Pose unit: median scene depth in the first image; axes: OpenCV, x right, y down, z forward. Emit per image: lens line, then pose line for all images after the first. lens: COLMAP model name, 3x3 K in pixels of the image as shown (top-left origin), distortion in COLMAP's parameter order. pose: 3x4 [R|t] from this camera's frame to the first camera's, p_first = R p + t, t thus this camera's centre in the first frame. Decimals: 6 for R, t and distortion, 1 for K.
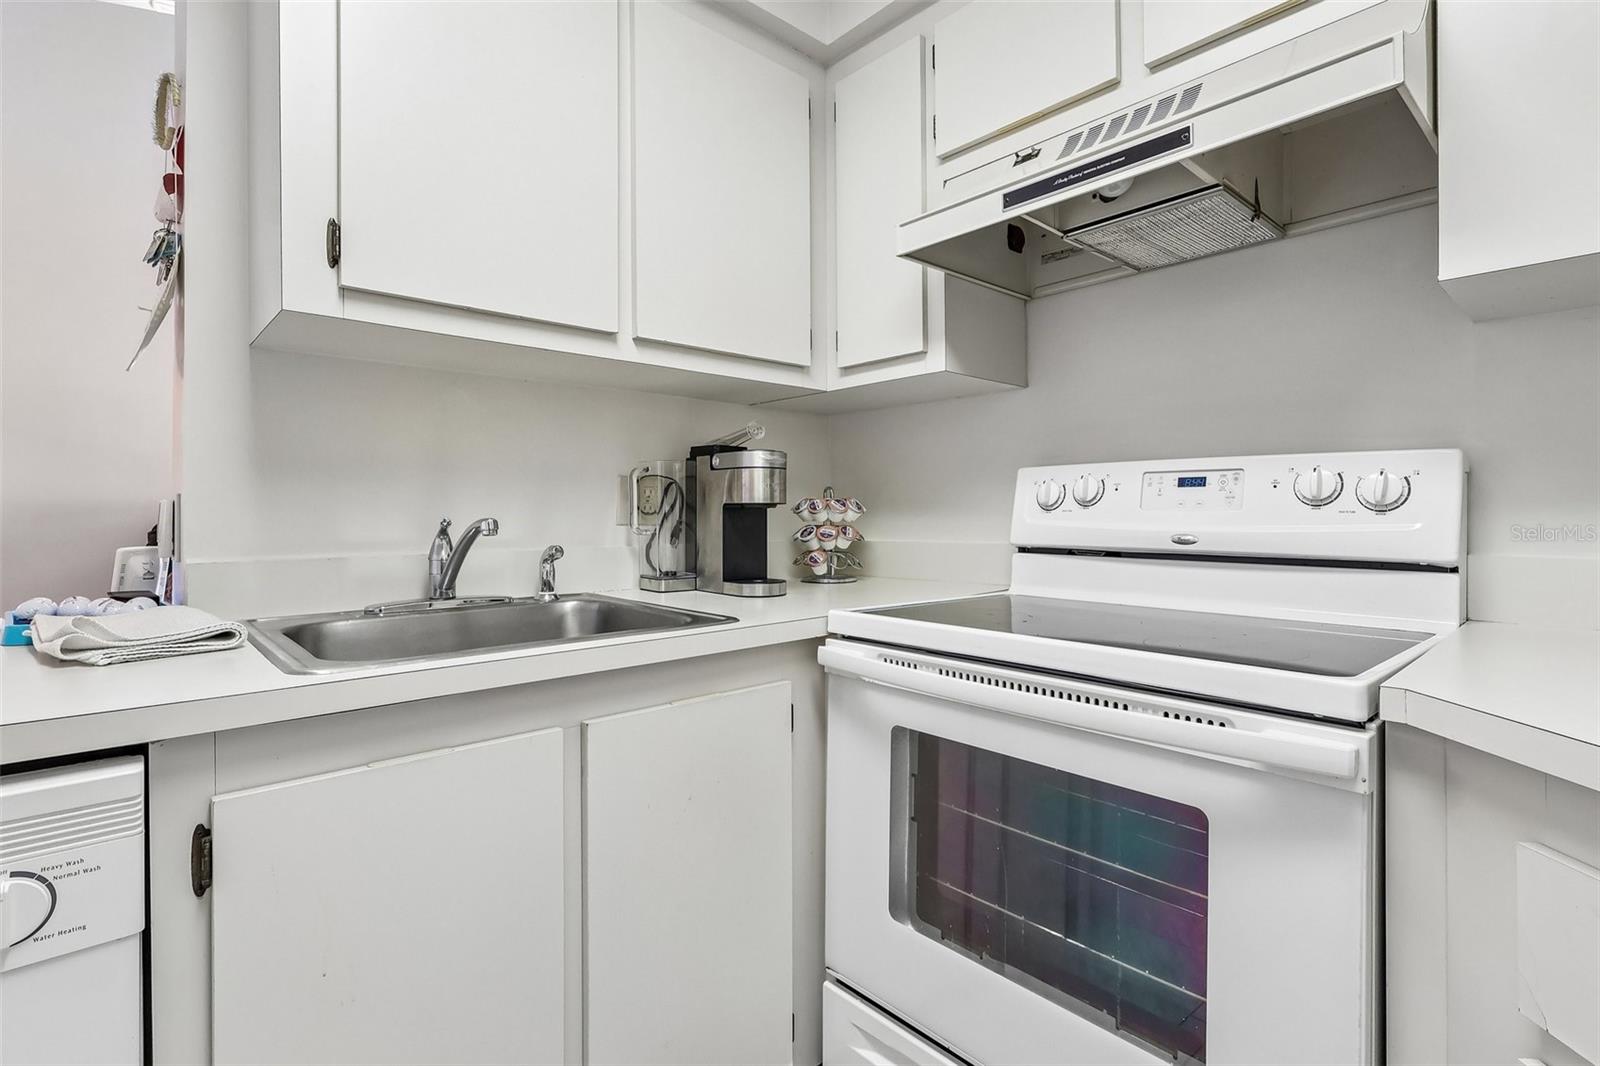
lens RADIAL K [[767.6, 0, 794.2], [0, 767.6, 512.5], [0, 0, 1]] dist [-0.004355, 0.002537]
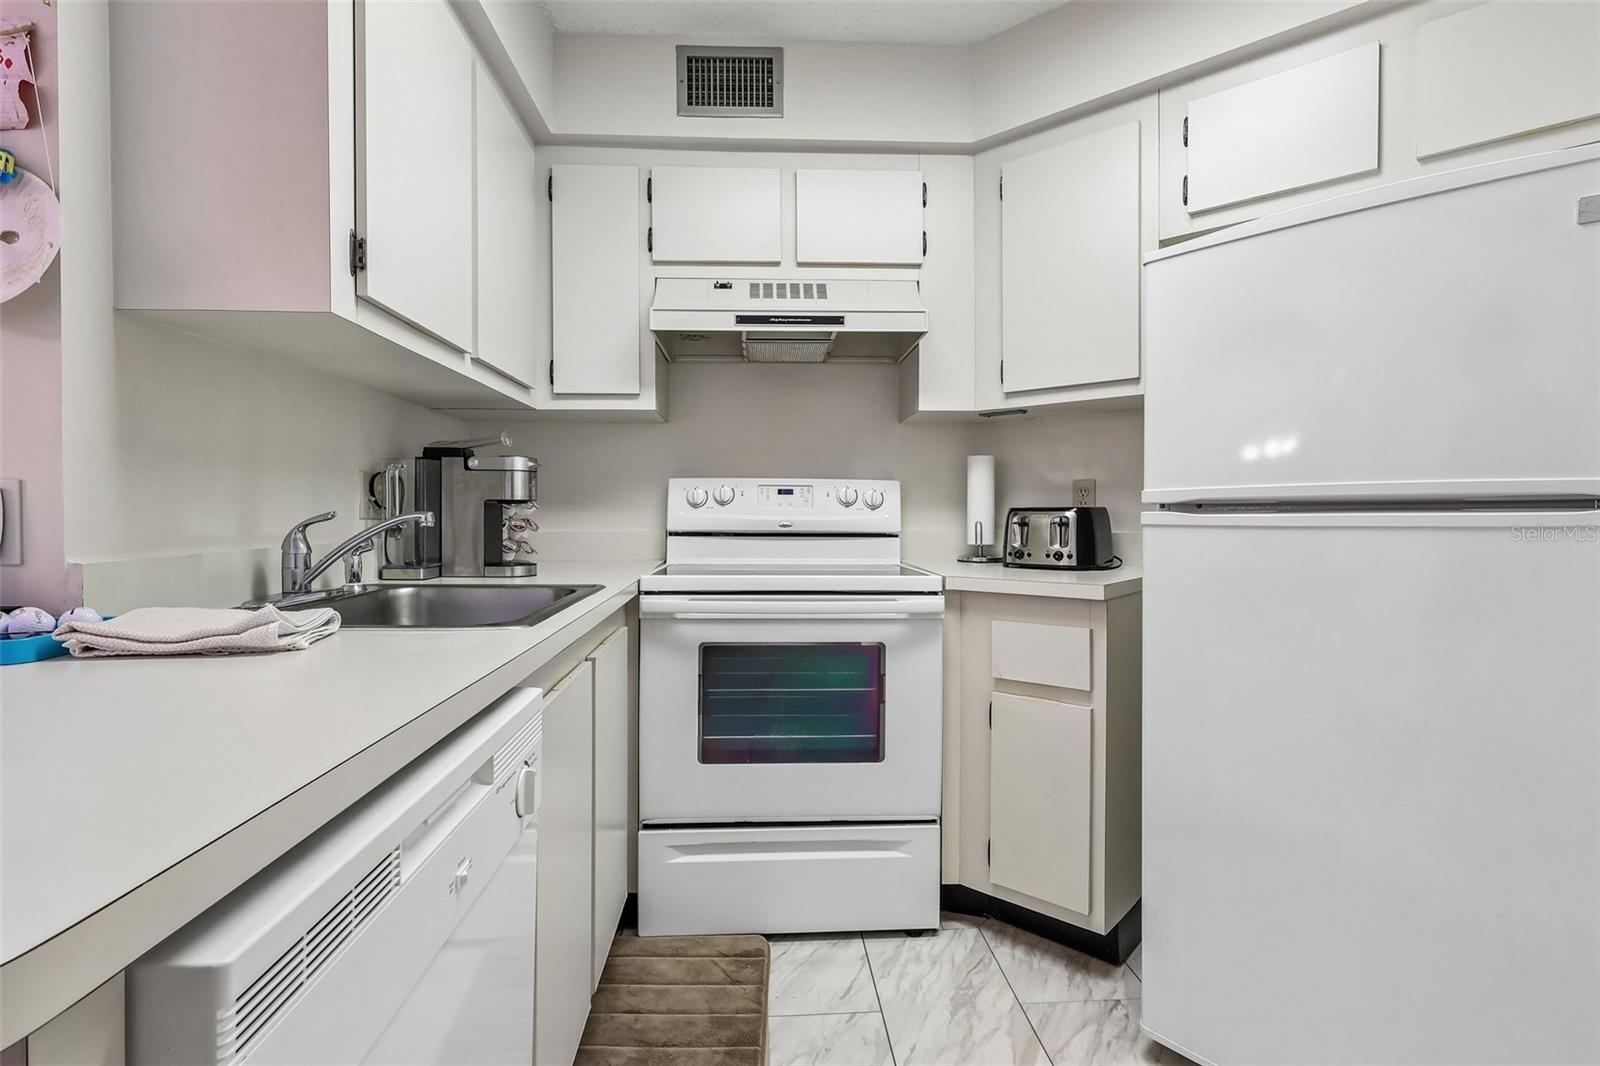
lens RADIAL K [[767.6, 0, 794.2], [0, 767.6, 520.7], [0, 0, 1]] dist [-0.004355, 0.002537]
pose [[0.630003, -0.007097, 0.776561, -0.841352], [-0.003648, 0.999920, 0.012098, 0.005170], [-0.776584, -0.010455, 0.629926, -0.125767]]
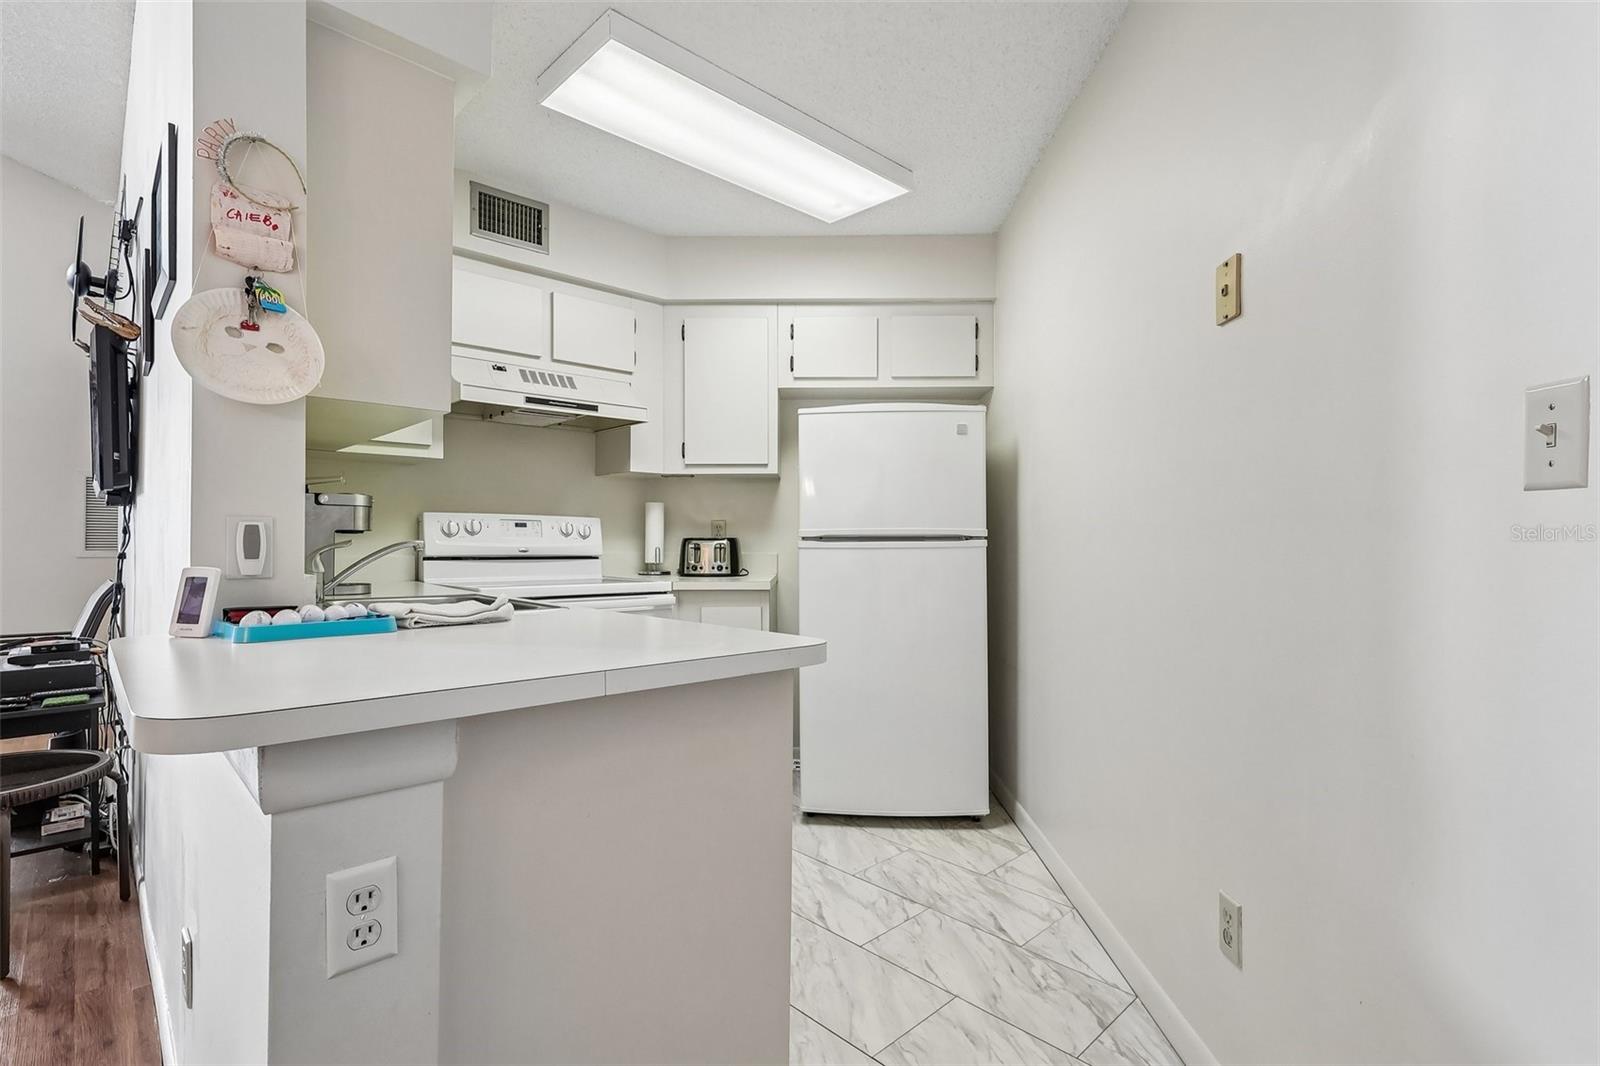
lens RADIAL K [[767.6, 0, 795.1], [0, 767.6, 536.1], [0, 0, 1]] dist [-0.004355, 0.002537]
pose [[-0.018246, 0.007694, 0.999804, -1.795317], [-0.006174, 0.999950, -0.007808, 0.006297], [-0.999814, -0.006315, -0.018198, 0.225100]]
